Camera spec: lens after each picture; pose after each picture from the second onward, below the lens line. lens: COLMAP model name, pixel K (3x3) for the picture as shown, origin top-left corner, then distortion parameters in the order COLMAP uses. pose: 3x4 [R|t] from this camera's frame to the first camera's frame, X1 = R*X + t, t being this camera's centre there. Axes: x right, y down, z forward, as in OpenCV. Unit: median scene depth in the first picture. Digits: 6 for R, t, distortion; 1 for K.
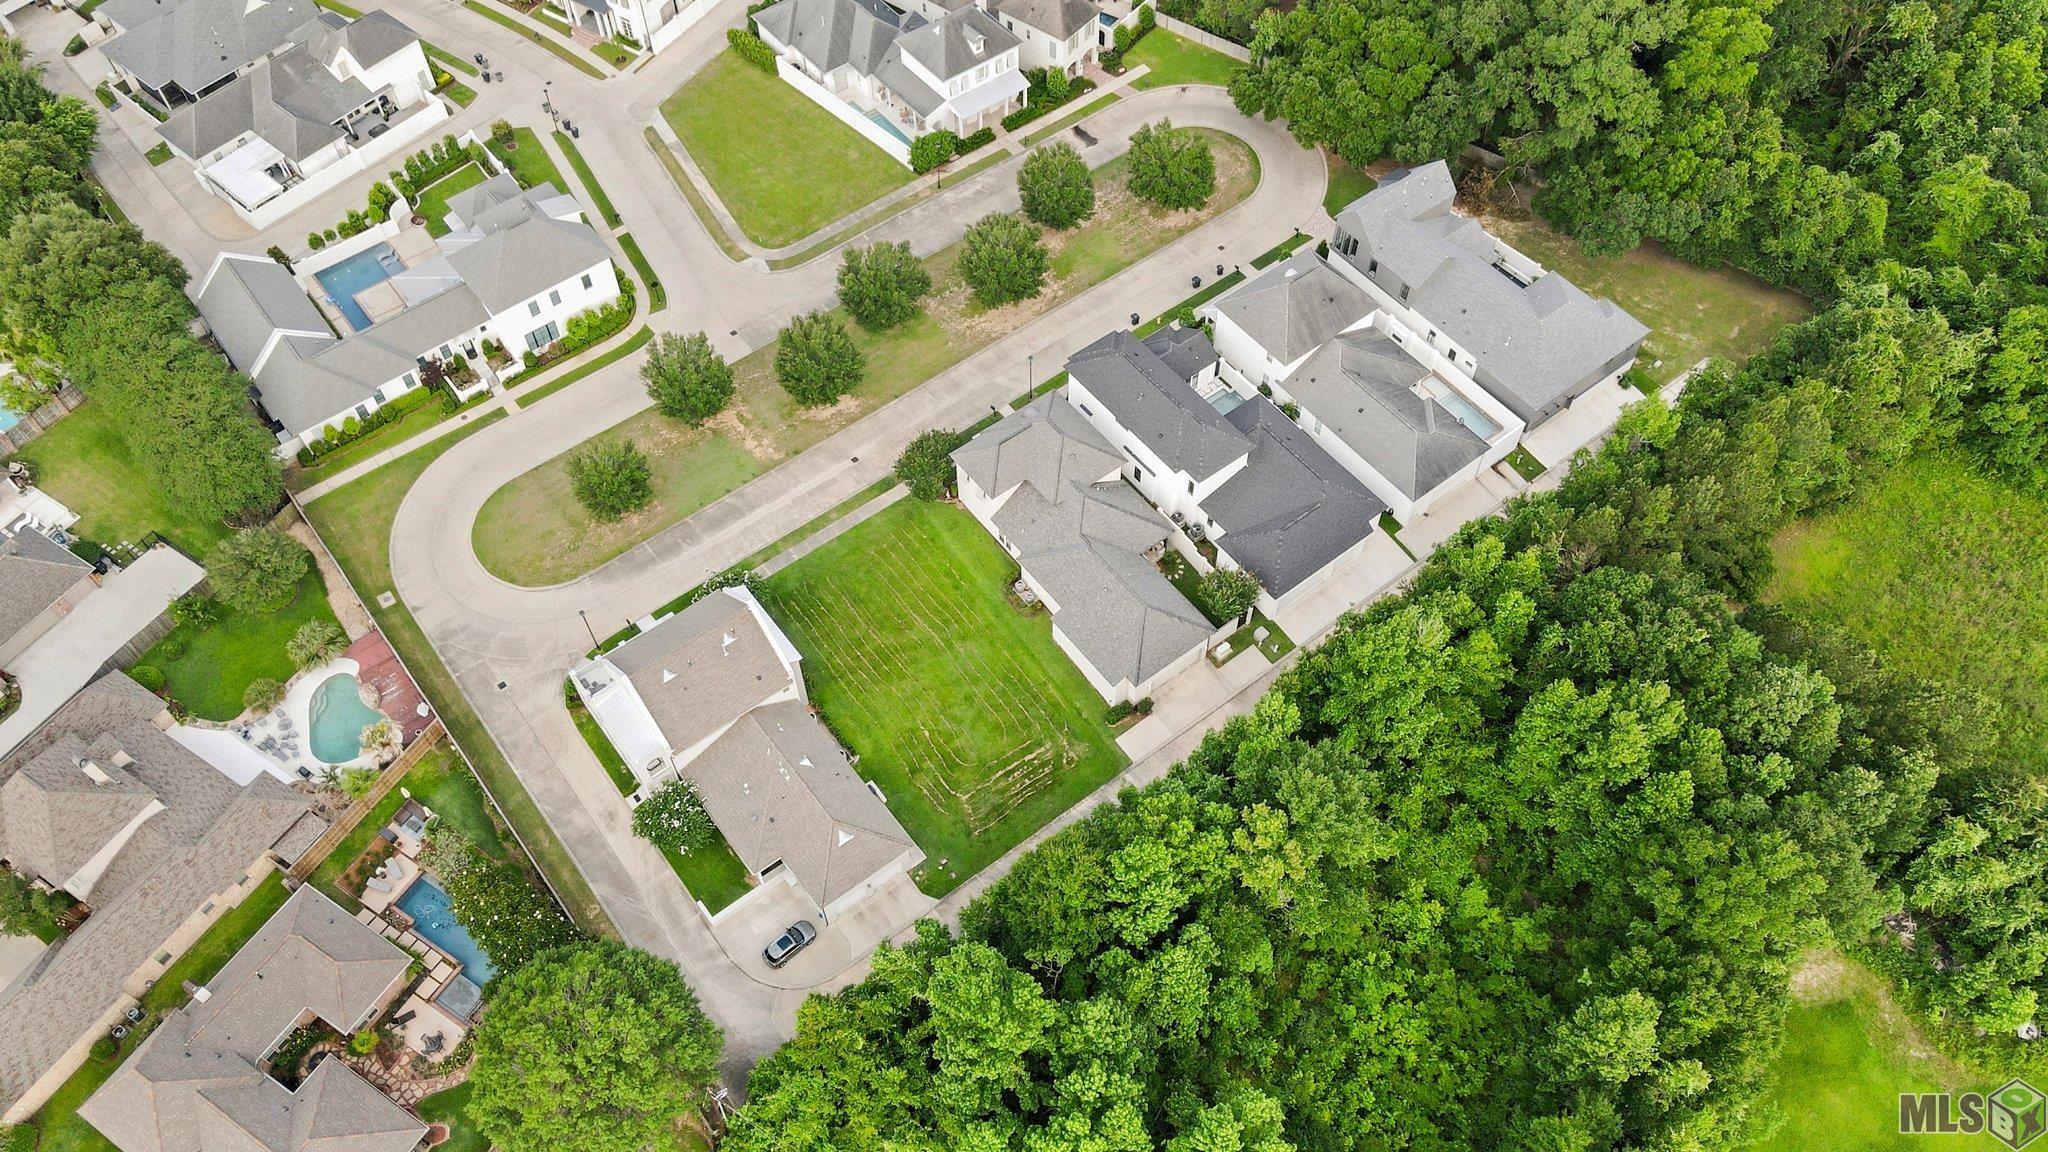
lens RADIAL K [[1482.9, 0, 1023.7], [0, 1482.9, 579.9], [0, 0, 1]] dist [0.006735, 0.008779]
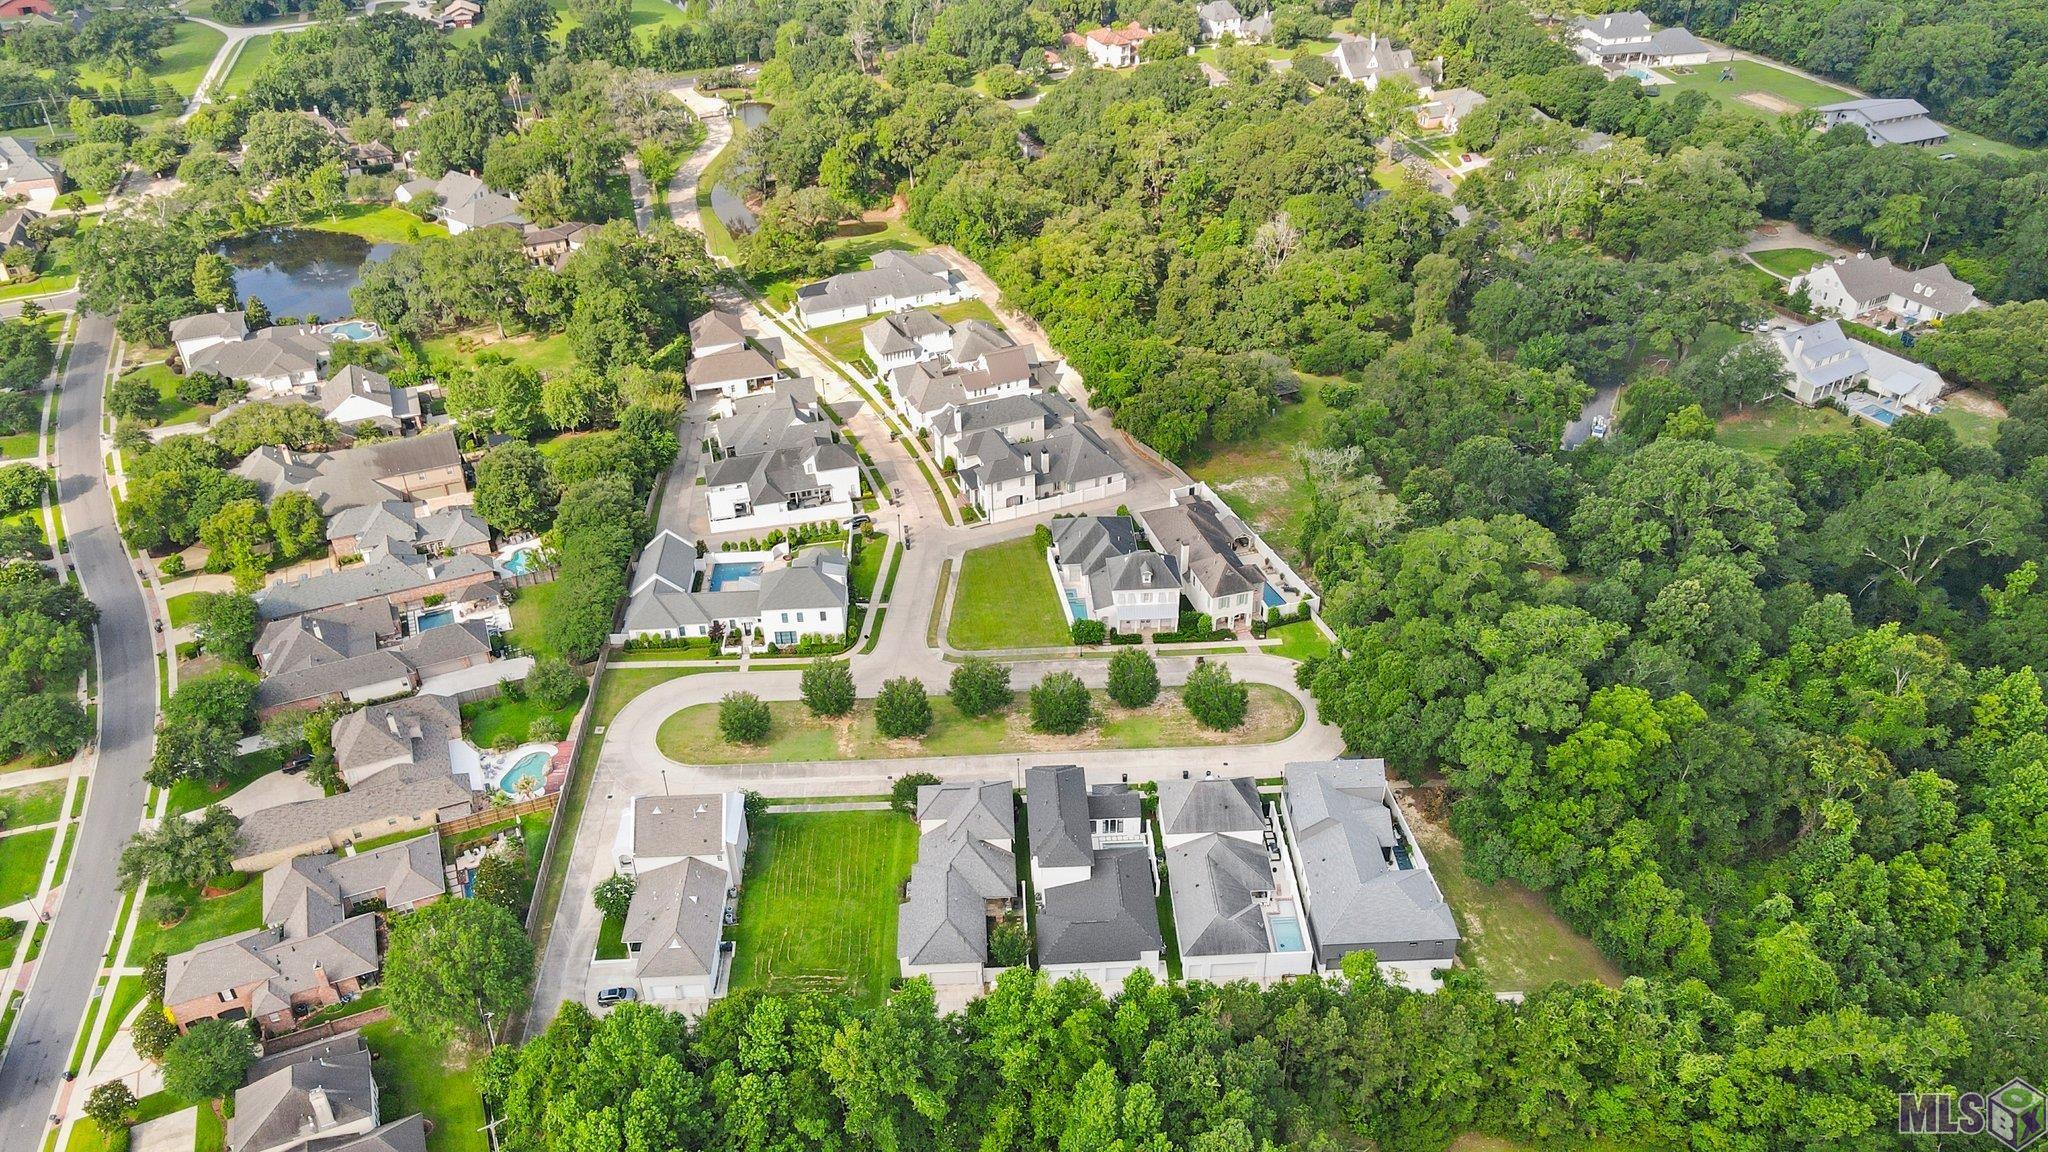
lens RADIAL K [[1482.9, 0, 1025.2], [0, 1482.9, 574.8], [0, 0, 1]] dist [0.006735, 0.008779]
pose [[0.821031, 0.317974, -0.474132, 0.600033], [-0.470511, 0.847248, -0.246557, 0.045161], [0.323308, 0.425515, 0.845227, -0.258742]]
